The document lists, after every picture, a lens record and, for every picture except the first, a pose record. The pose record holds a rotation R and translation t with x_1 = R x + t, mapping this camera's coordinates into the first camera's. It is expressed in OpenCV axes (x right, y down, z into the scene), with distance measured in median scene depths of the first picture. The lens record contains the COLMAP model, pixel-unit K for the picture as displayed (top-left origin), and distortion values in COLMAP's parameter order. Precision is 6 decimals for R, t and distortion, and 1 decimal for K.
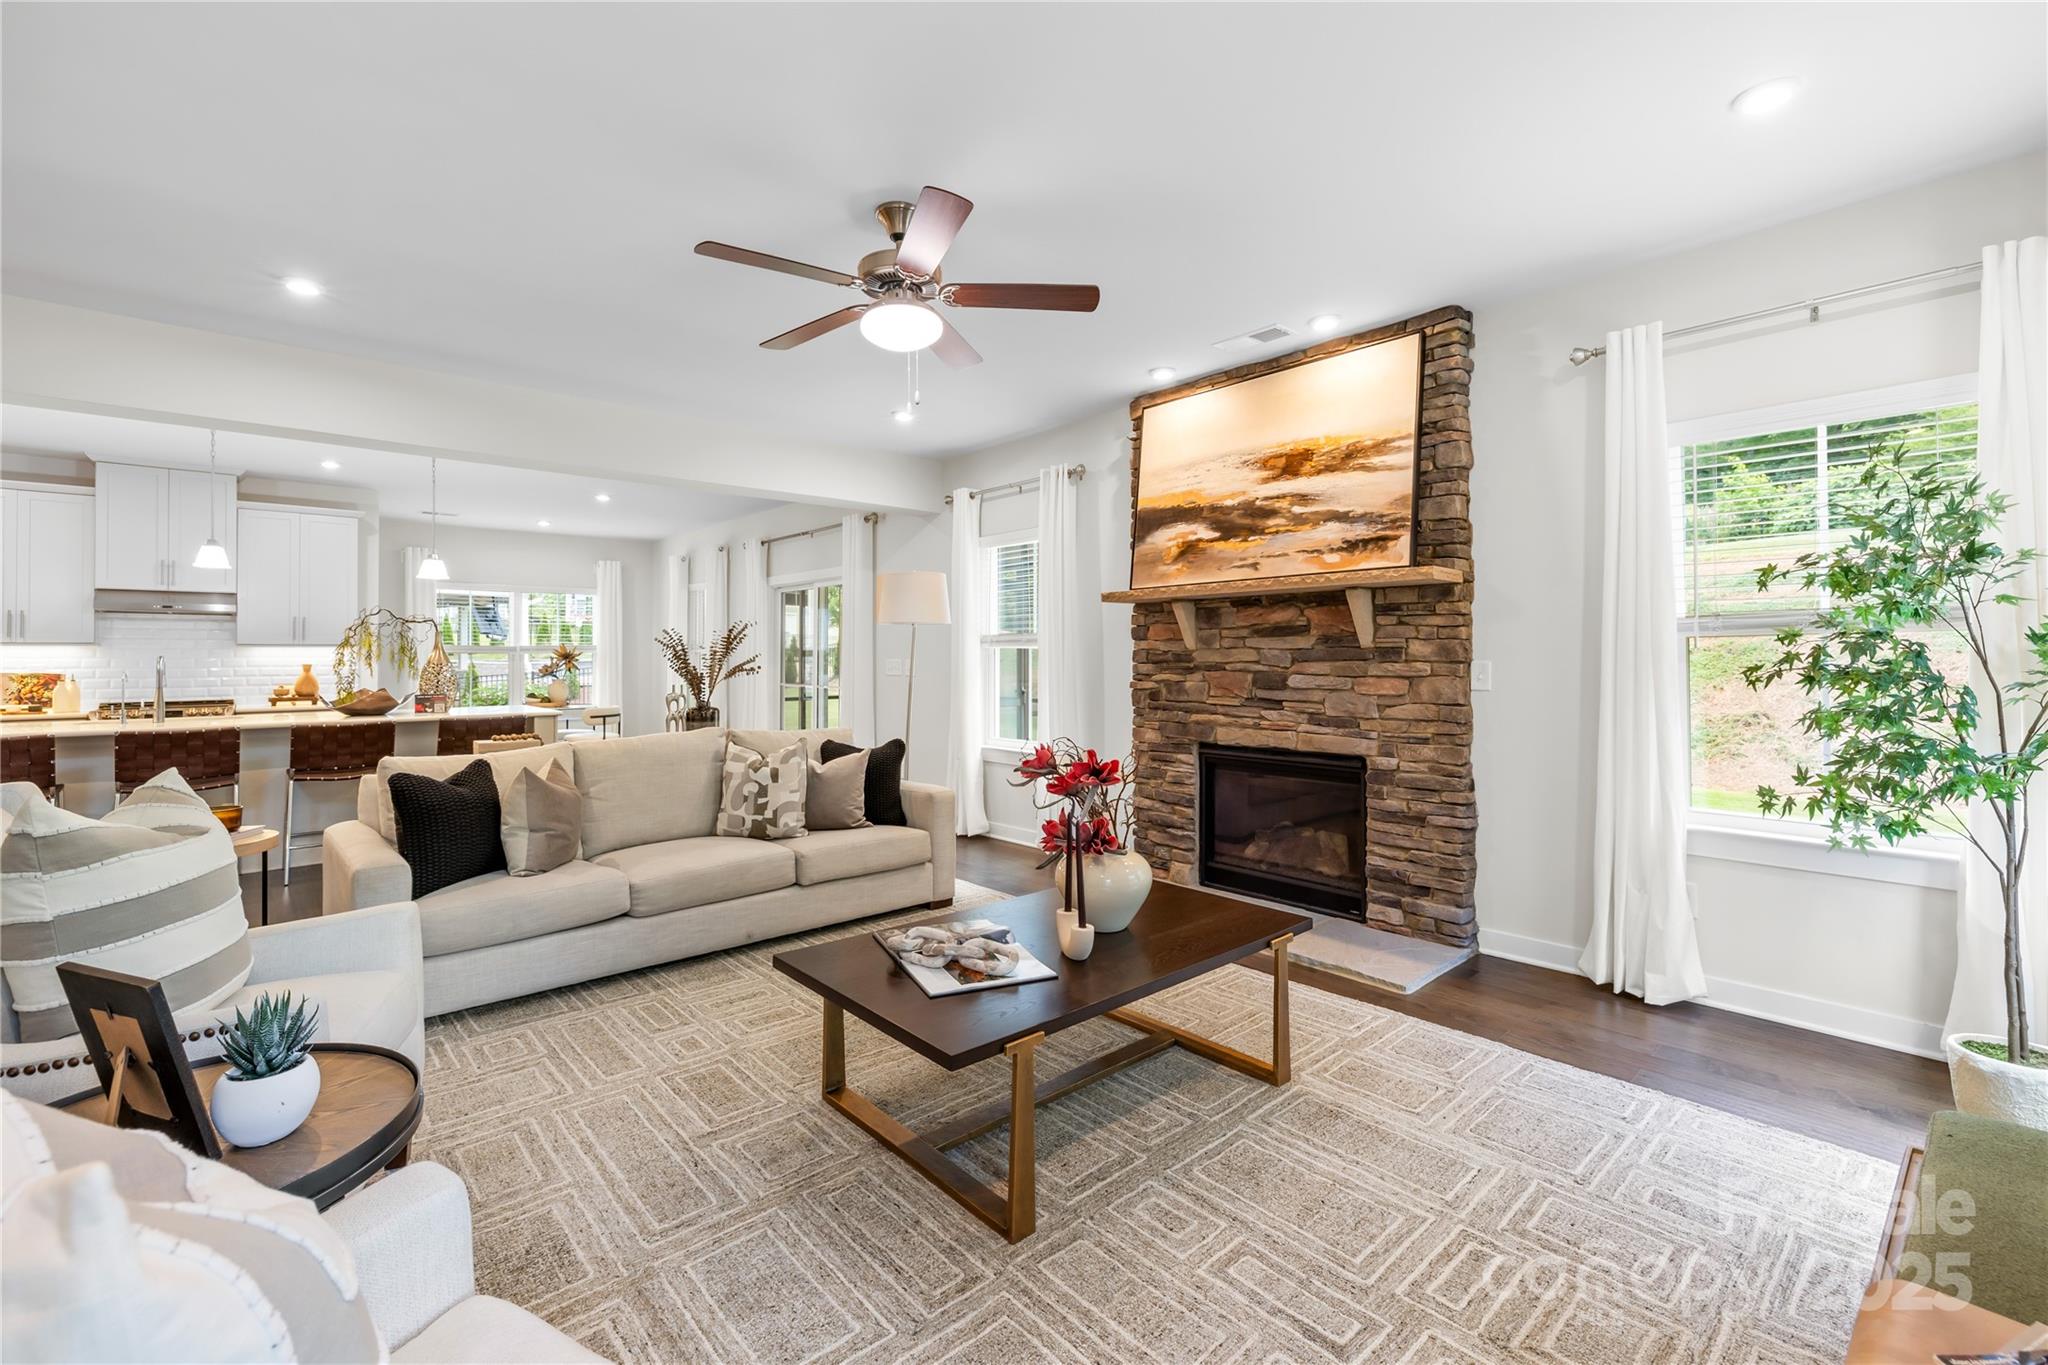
lens RADIAL K [[877.7, 0, 1053.0], [0, 877.7, 647.8], [0, 0, 1]] dist [-0.017414, -0.000044]
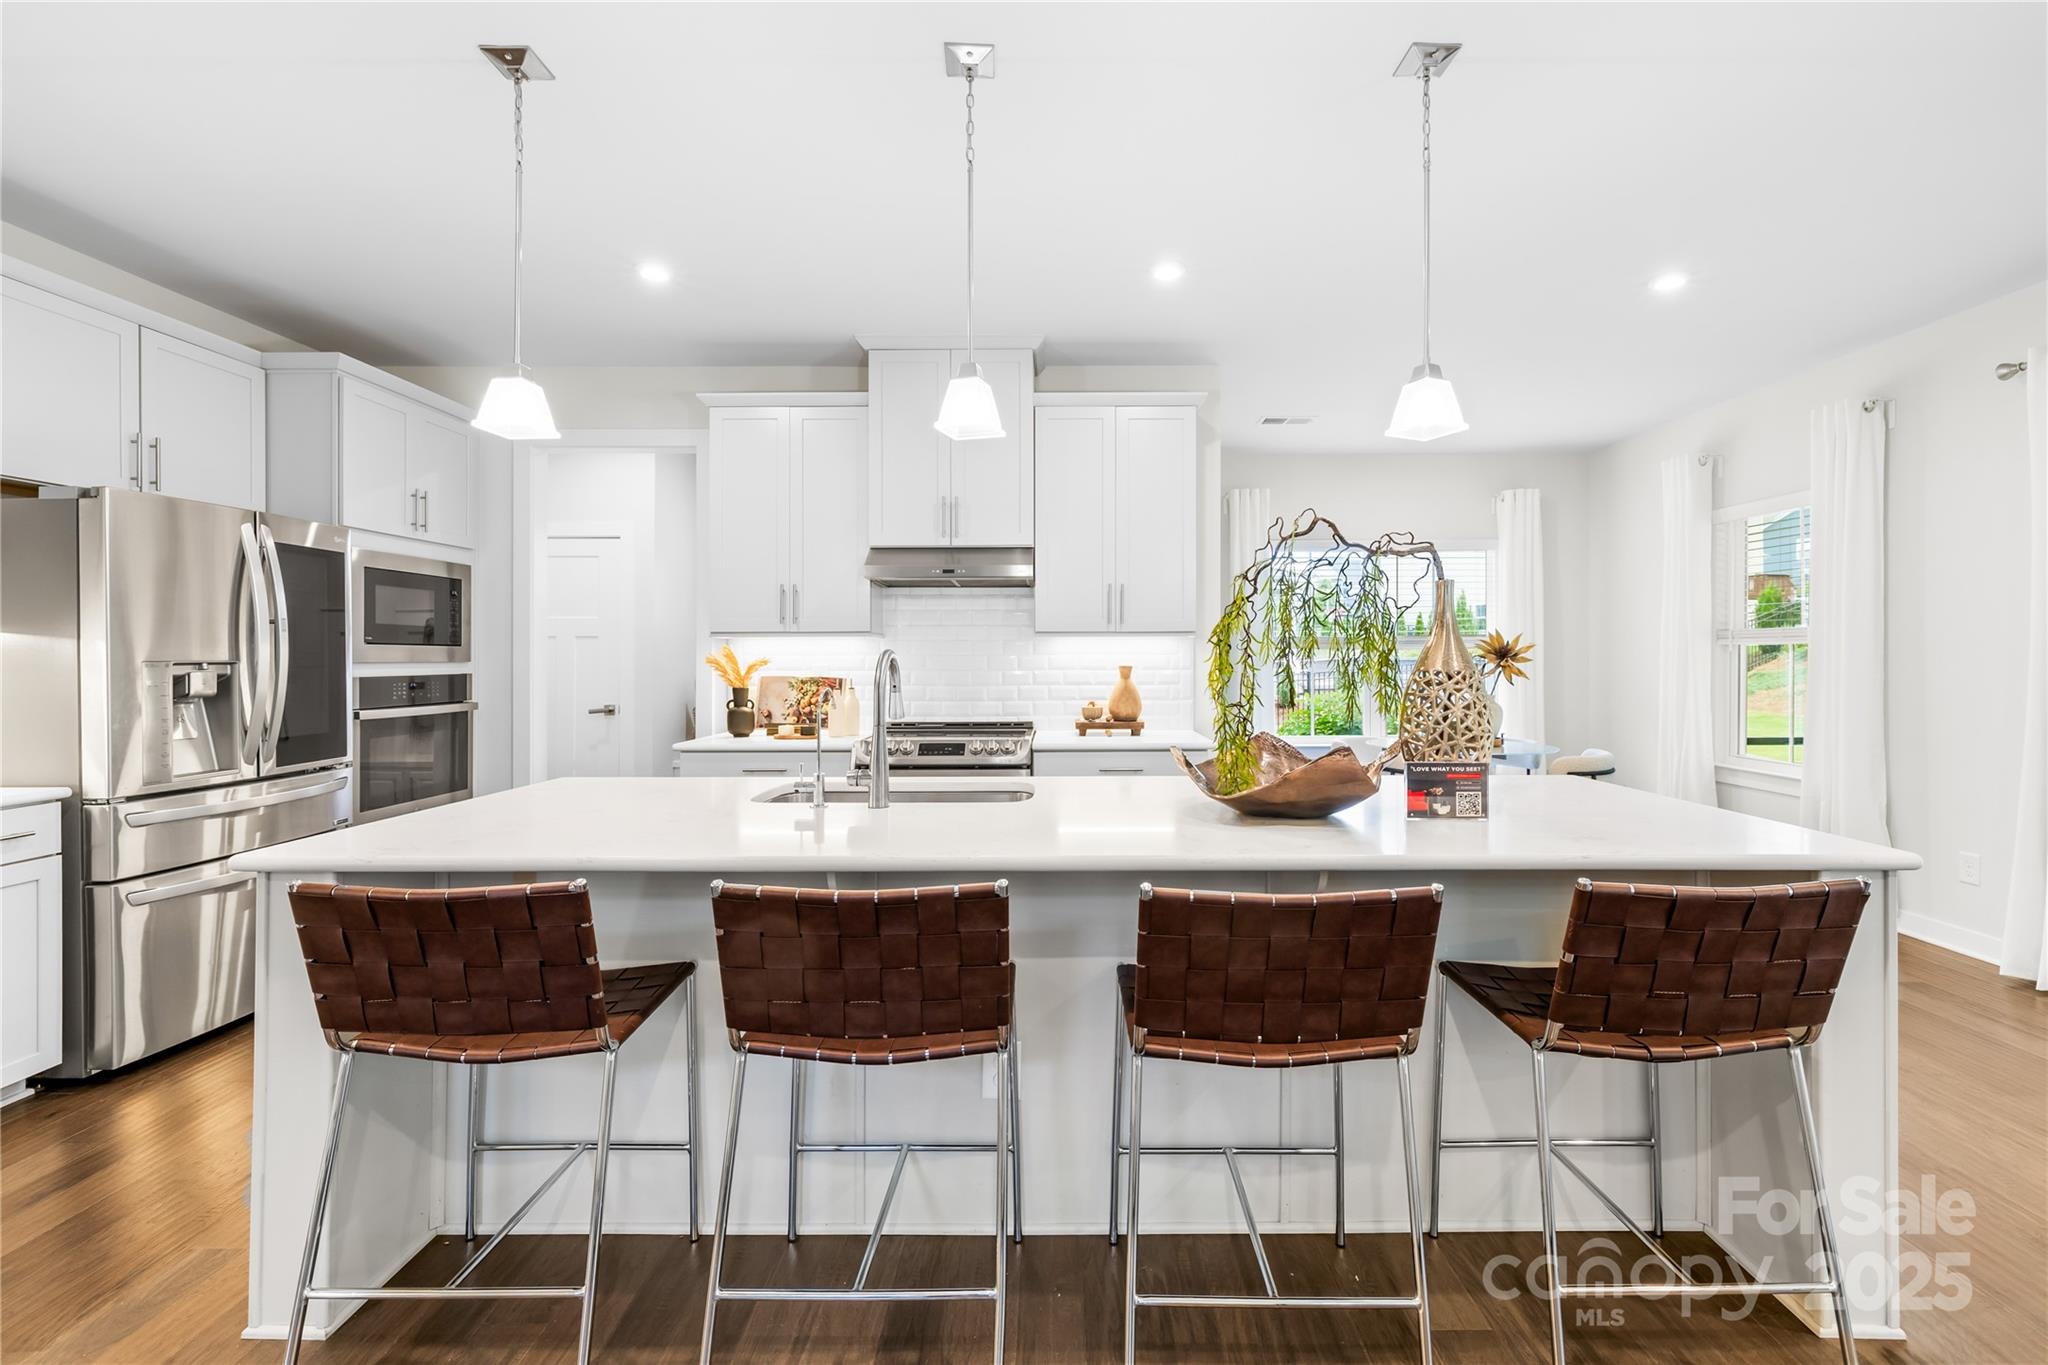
lens RADIAL K [[875.4, 0, 1077.6], [0, 875.4, 674.8], [0, 0, 1]] dist [-0.018450, 0.000188]
pose [[0.743932, 0.017587, -0.668024, -0.519693], [0.003280, 0.999545, 0.029969, 0.007282], [0.668248, -0.024486, 0.743536, 0.570279]]
